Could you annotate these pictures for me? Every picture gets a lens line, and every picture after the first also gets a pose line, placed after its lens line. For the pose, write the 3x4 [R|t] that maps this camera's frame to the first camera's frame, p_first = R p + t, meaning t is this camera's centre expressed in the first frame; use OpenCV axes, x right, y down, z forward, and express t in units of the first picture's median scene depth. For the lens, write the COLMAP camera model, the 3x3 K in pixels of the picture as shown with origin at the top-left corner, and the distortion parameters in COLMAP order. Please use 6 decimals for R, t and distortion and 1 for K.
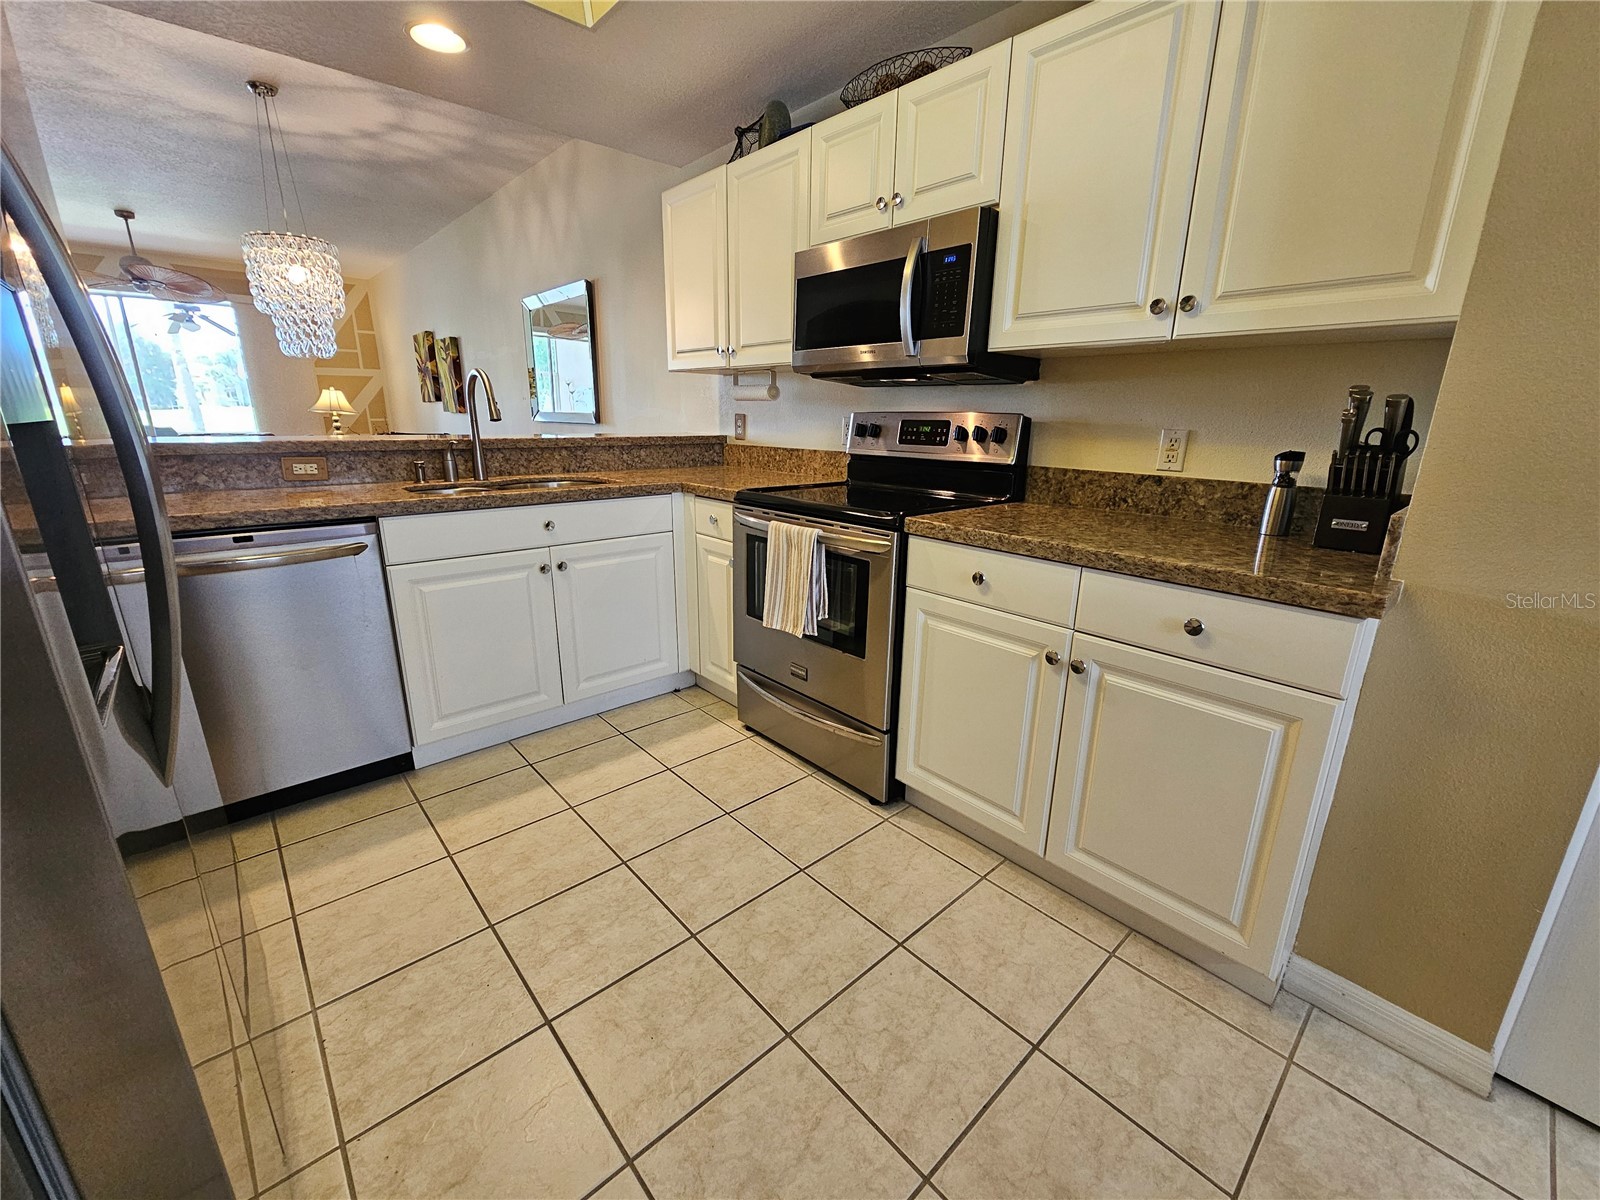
lens RADIAL K [[655.3, 0, 808.0], [0, 655.3, 595.4], [0, 0, 1]] dist [-0.000510, -0.000801]
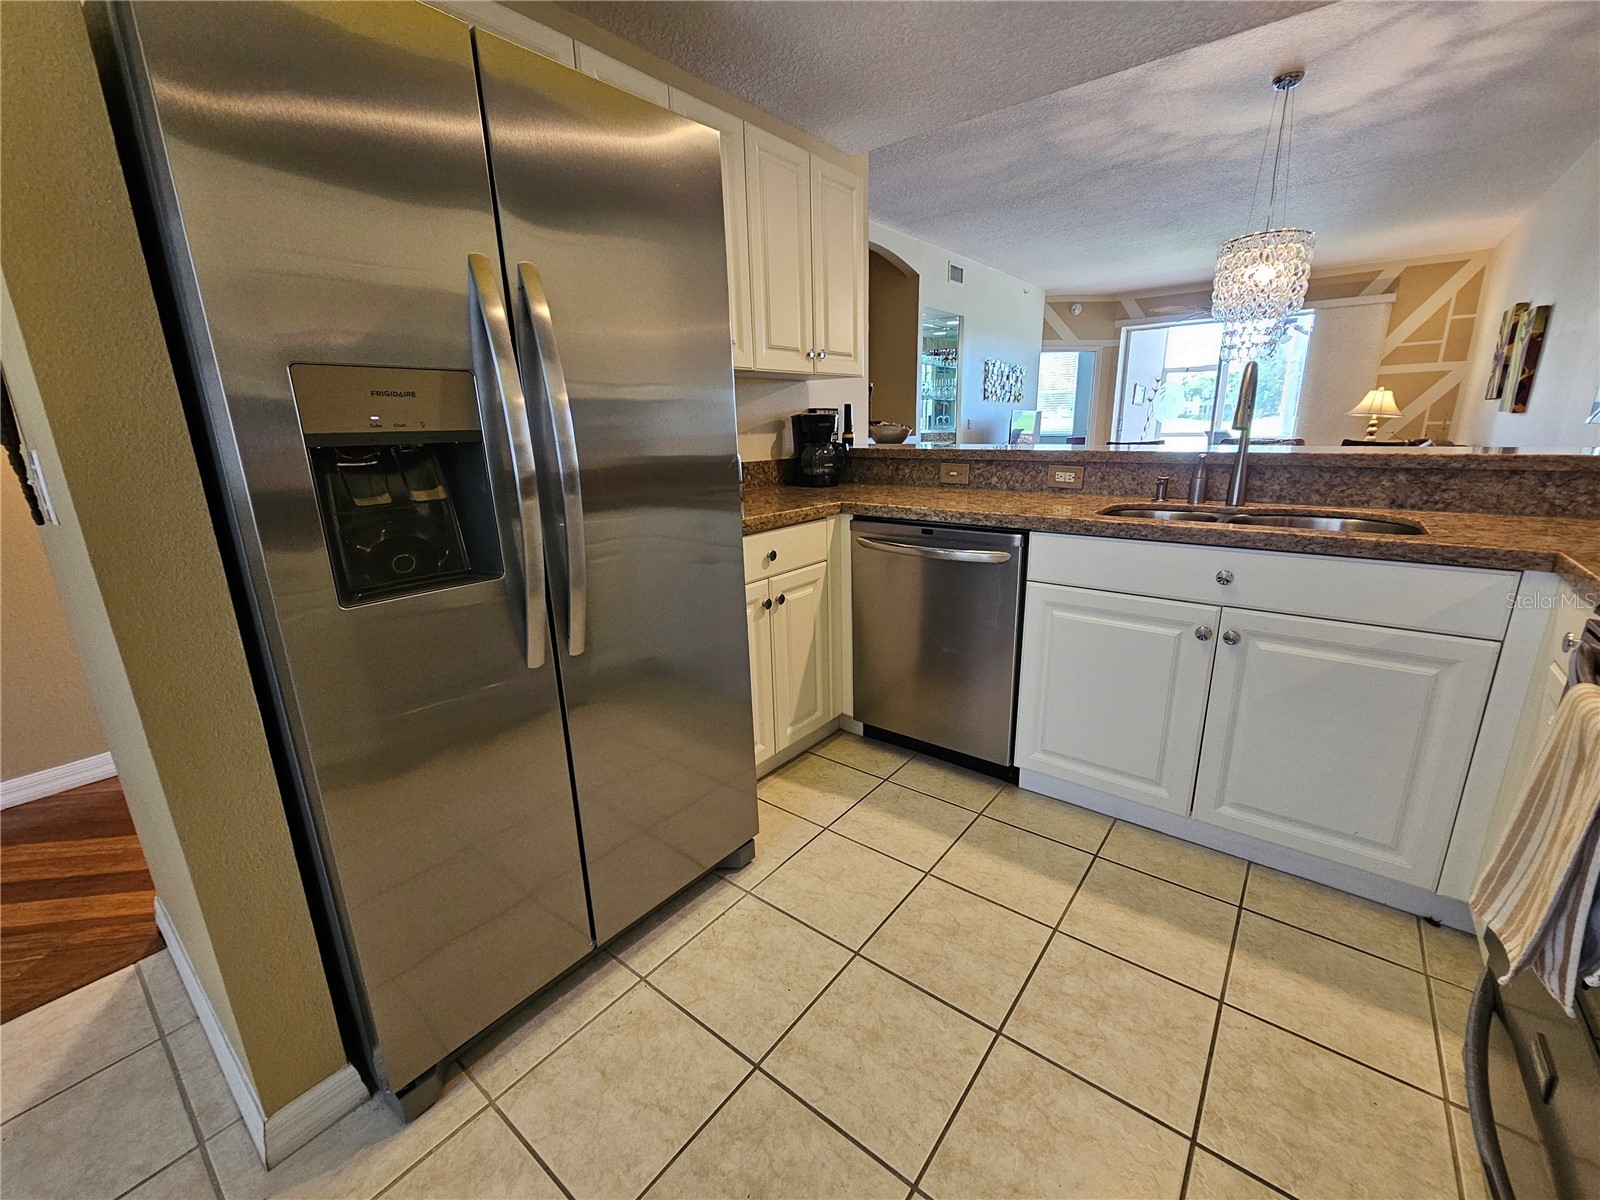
lens RADIAL K [[655.3, 0, 808.0], [0, 655.3, 595.4], [0, 0, 1]] dist [-0.000510, -0.000801]
pose [[0.169180, 0.236632, -0.956757, 0.173299], [-0.240872, 0.951240, 0.192675, -0.095524], [0.955698, 0.197860, 0.217928, 0.343624]]
